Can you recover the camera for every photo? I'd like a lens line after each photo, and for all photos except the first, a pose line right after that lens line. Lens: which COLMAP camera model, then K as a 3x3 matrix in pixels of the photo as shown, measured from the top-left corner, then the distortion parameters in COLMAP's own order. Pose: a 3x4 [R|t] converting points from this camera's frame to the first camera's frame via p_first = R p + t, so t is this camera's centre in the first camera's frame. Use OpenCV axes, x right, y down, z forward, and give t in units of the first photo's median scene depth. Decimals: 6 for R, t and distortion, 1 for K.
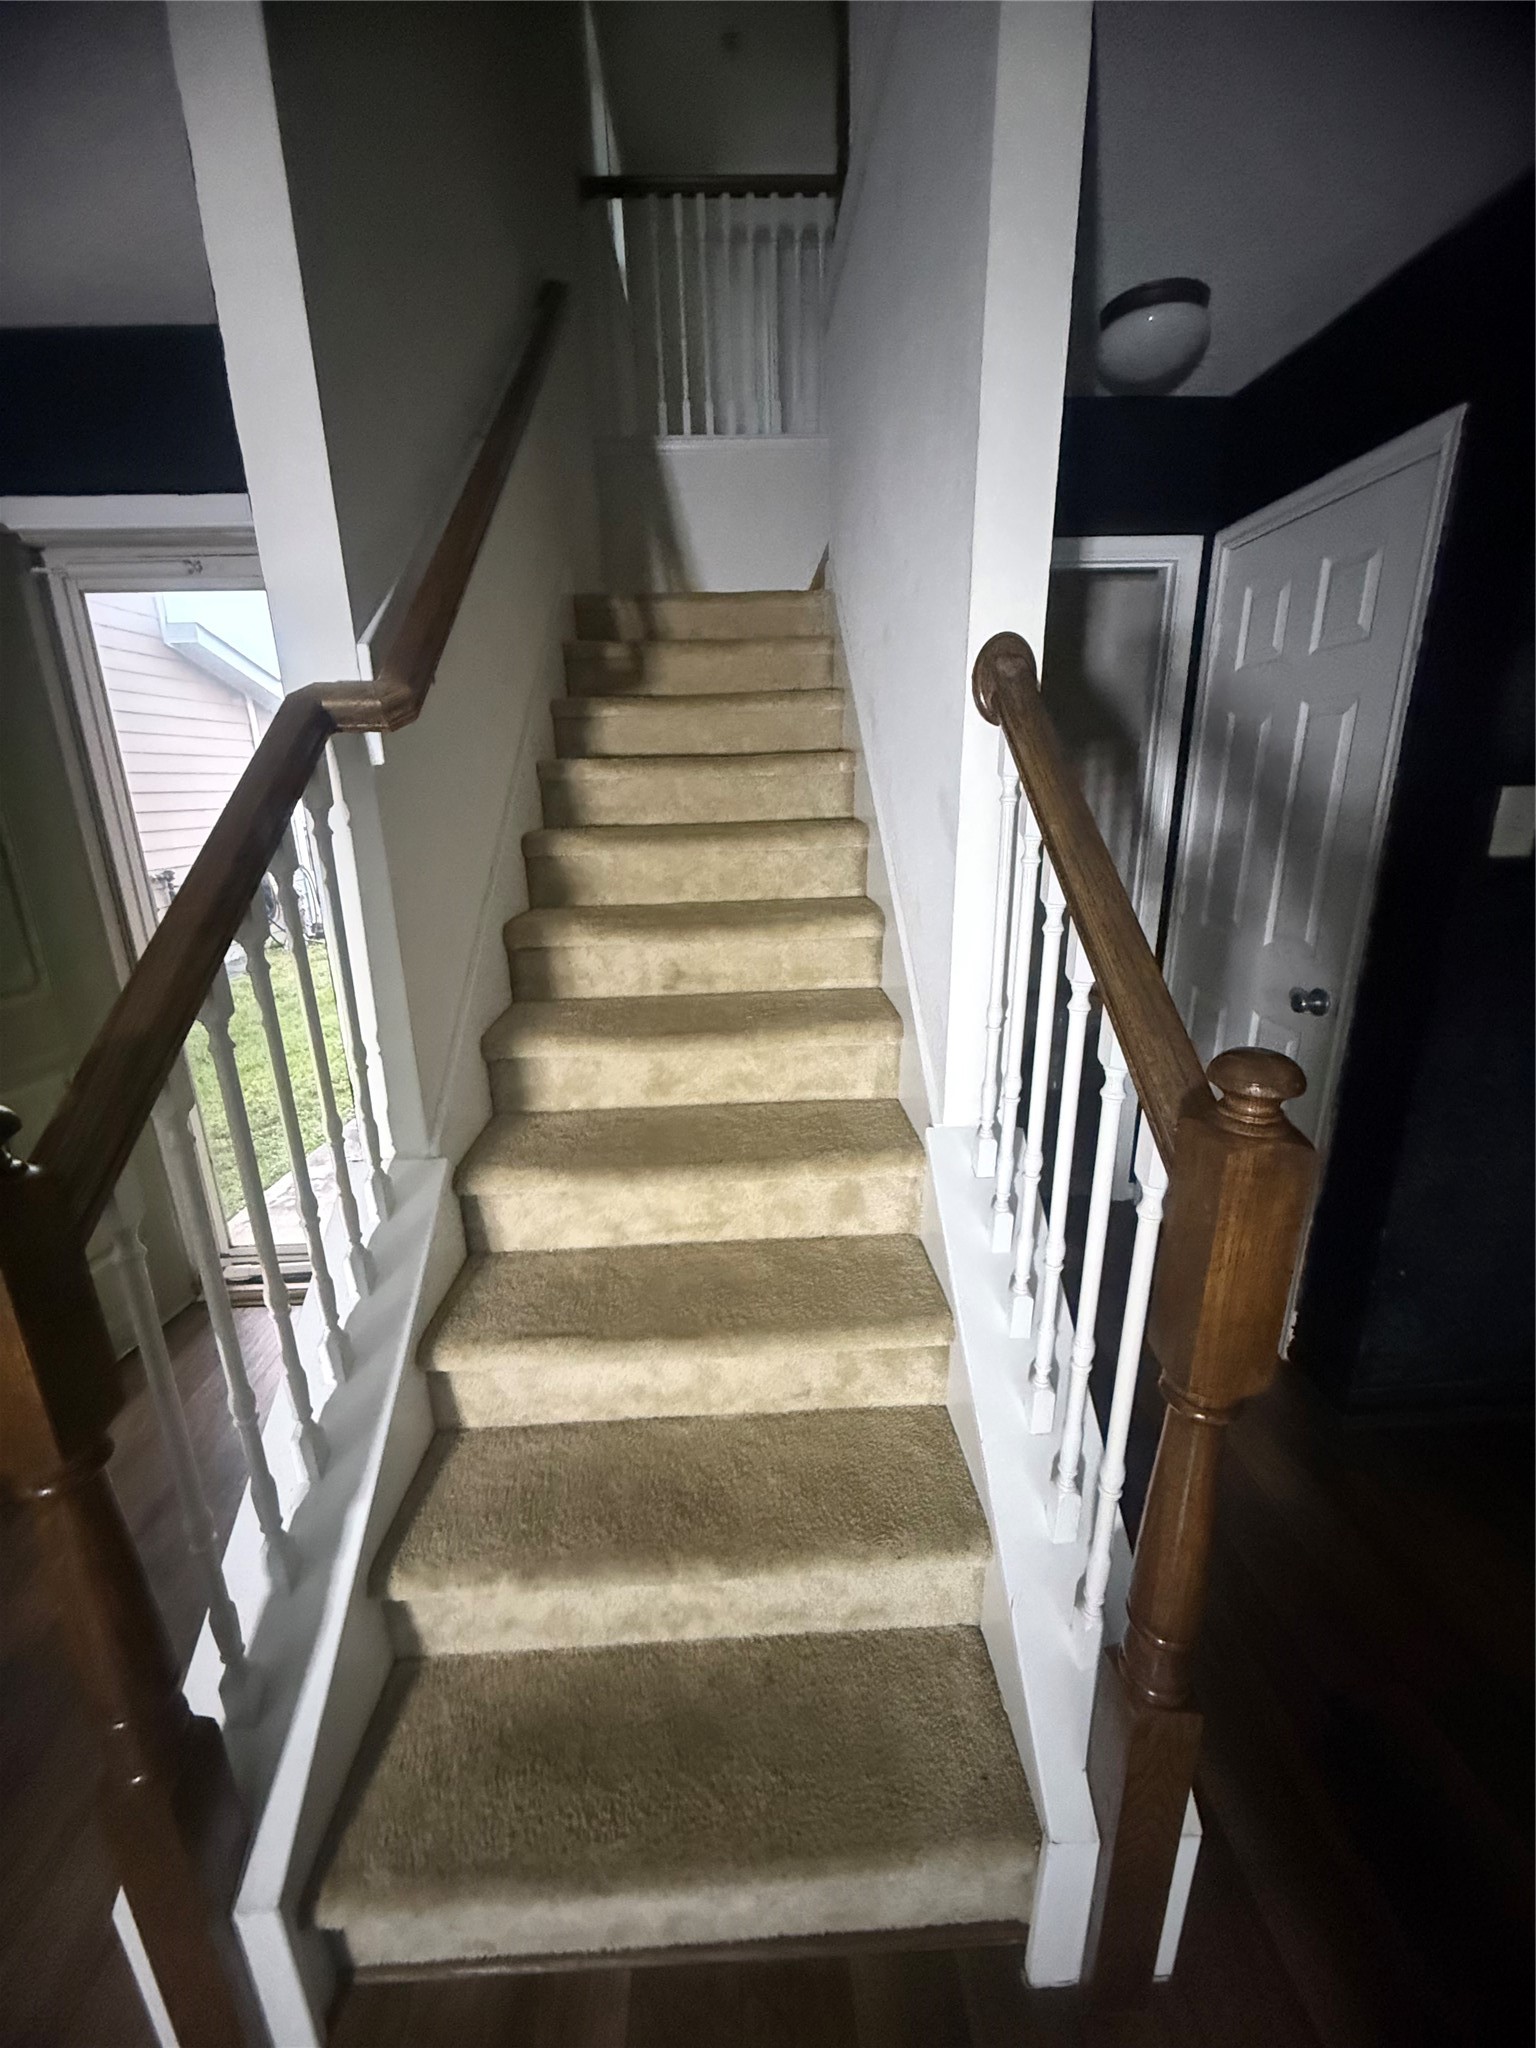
lens RADIAL K [[818.4, 0, 768.0], [0, 818.4, 1024.0], [0, 0, 1]] dist [0.003646, 0.000239]
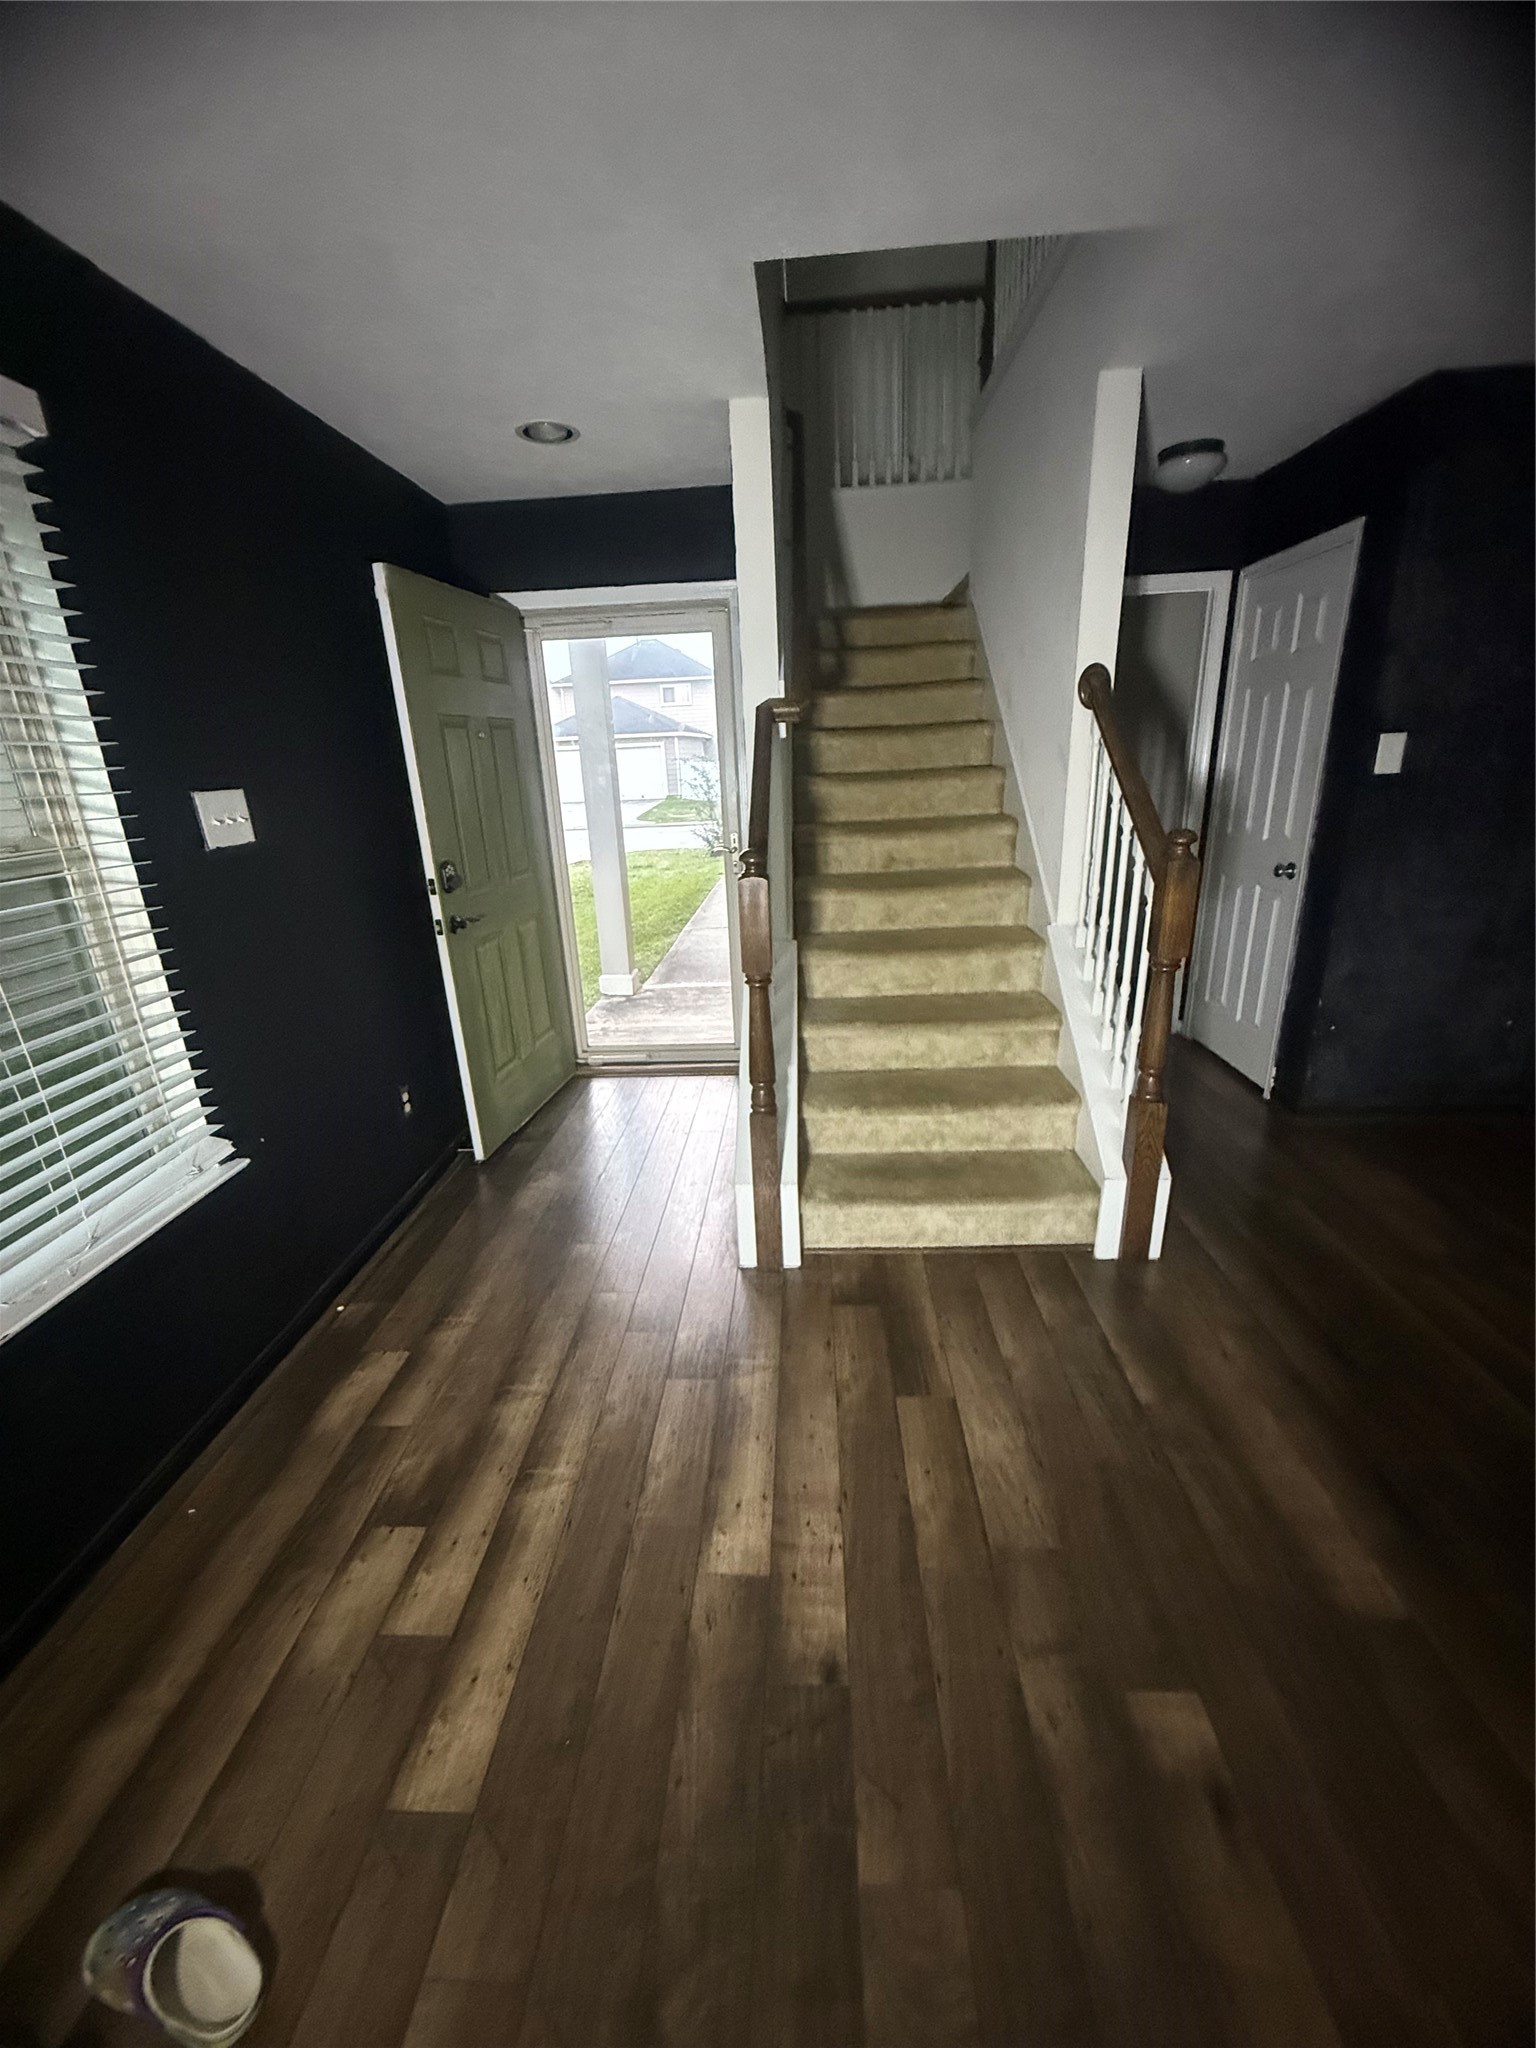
lens RADIAL K [[819.8, 0, 768.0], [0, 819.8, 1024.0], [0, 0, 1]] dist [-0.000062, -0.000234]
pose [[0.995831, 0.005393, -0.091053, -0.257606], [-0.002077, 0.999333, 0.036469, 0.269403], [0.091189, -0.036128, 0.995178, -0.886391]]
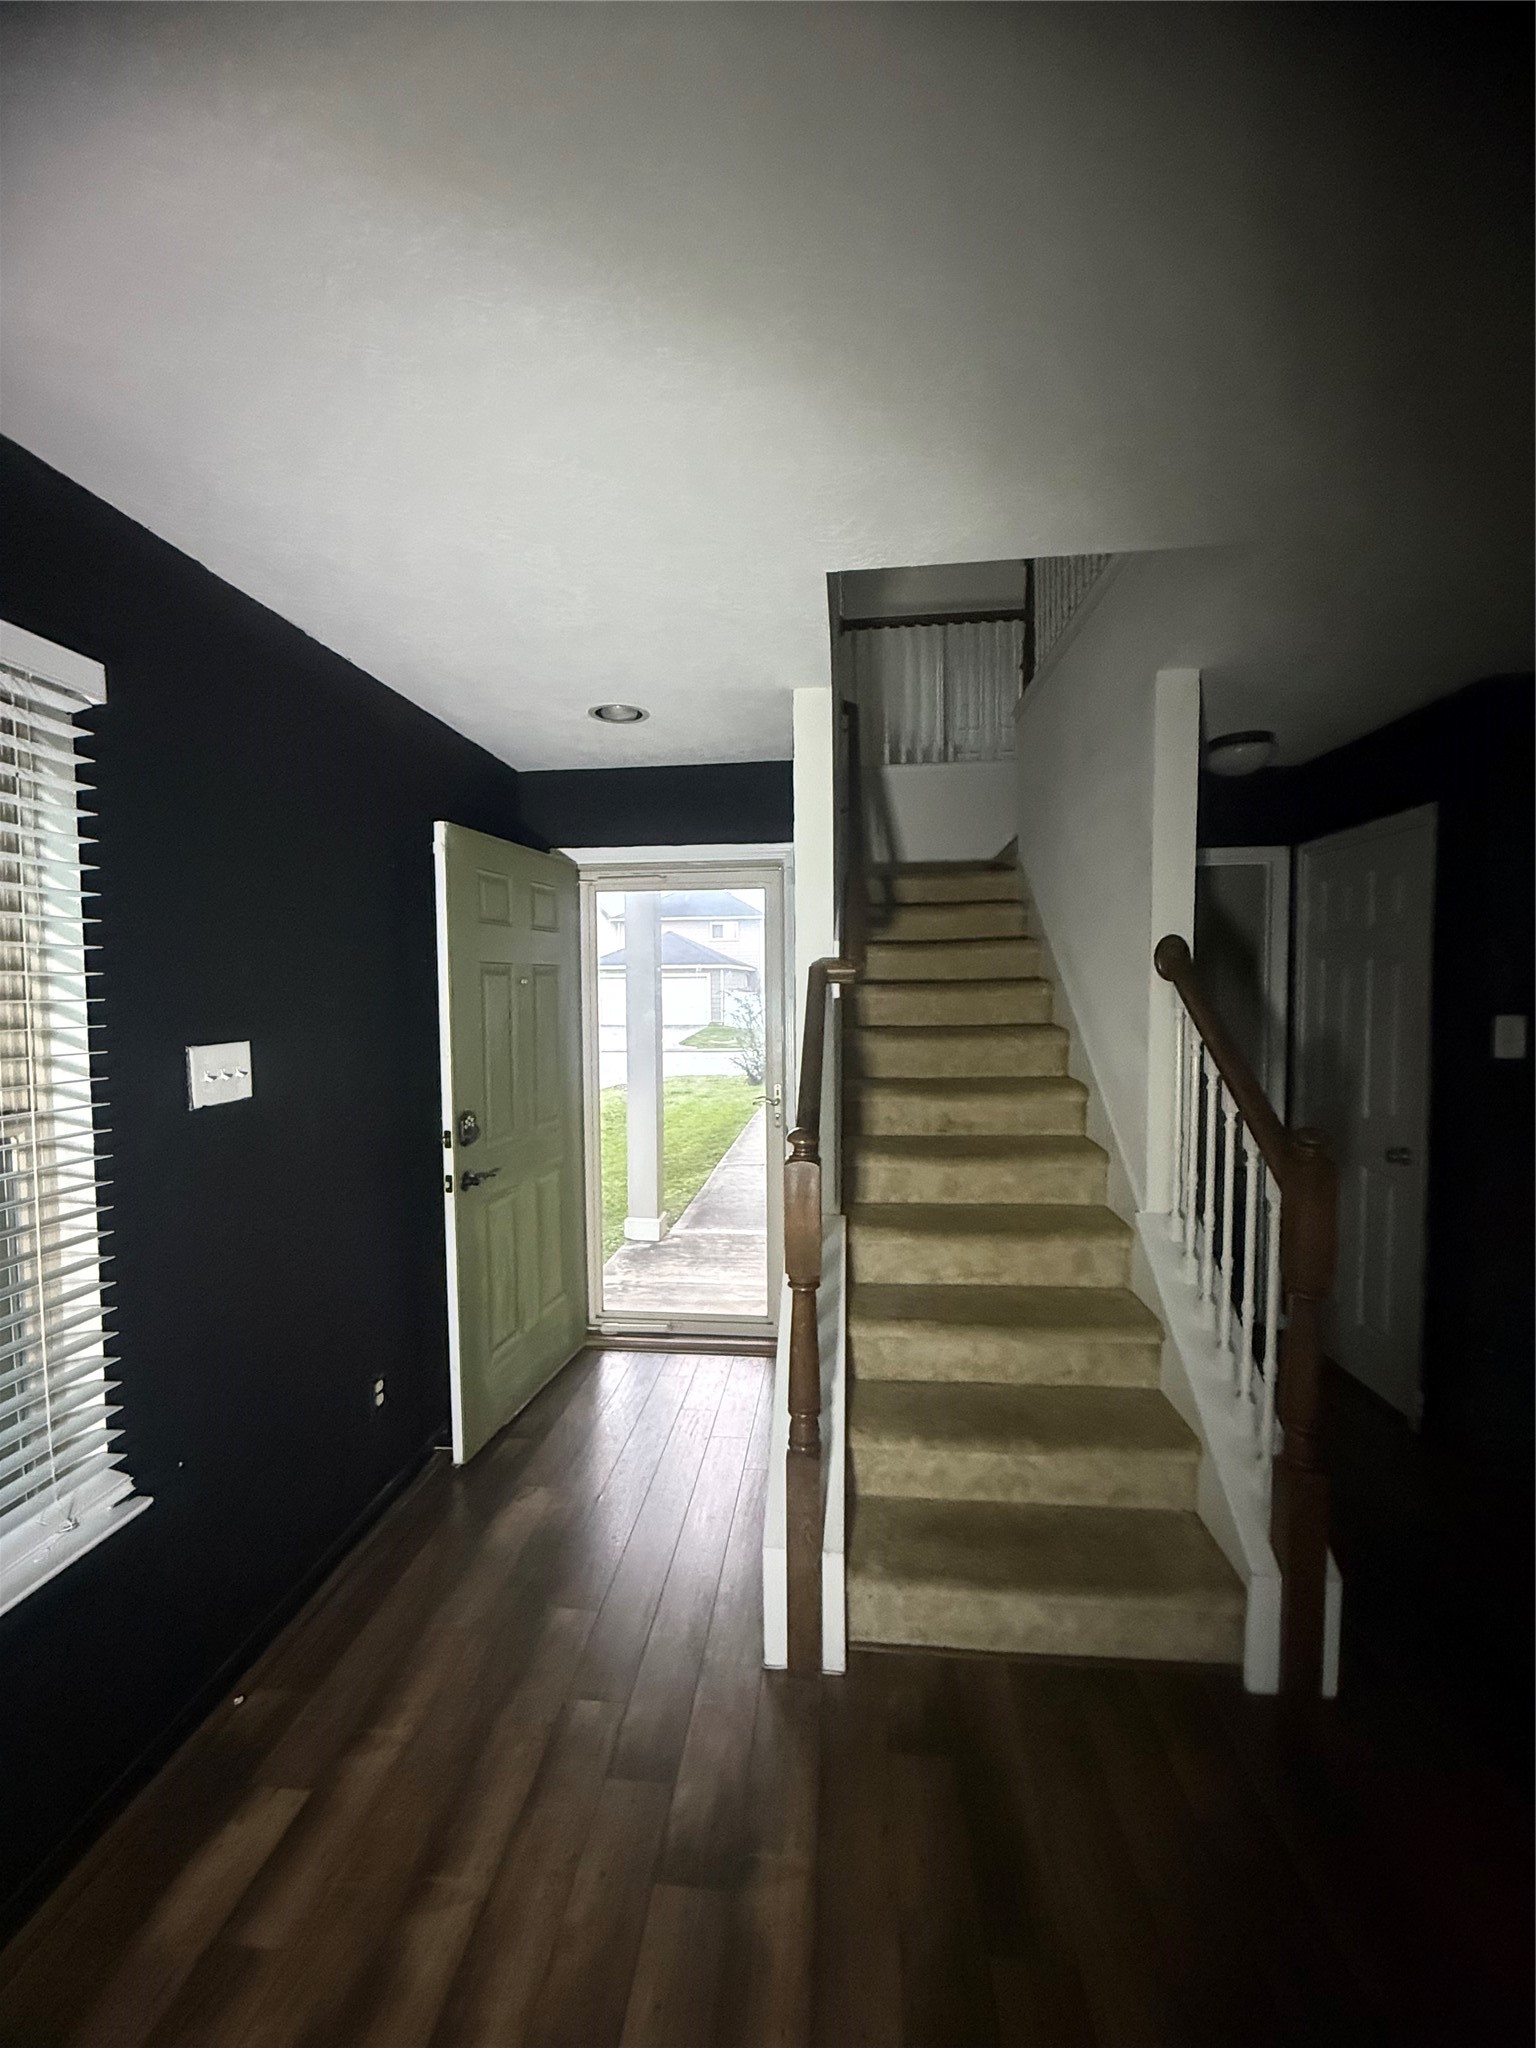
lens RADIAL K [[819.8, 0, 768.0], [0, 819.8, 1024.0], [0, 0, 1]] dist [-0.000062, -0.000234]
pose [[0.990585, 0.015474, -0.136019, -0.297789], [-0.046849, 0.971915, -0.230620, 0.163050], [0.128631, 0.234821, 0.963490, -0.716279]]
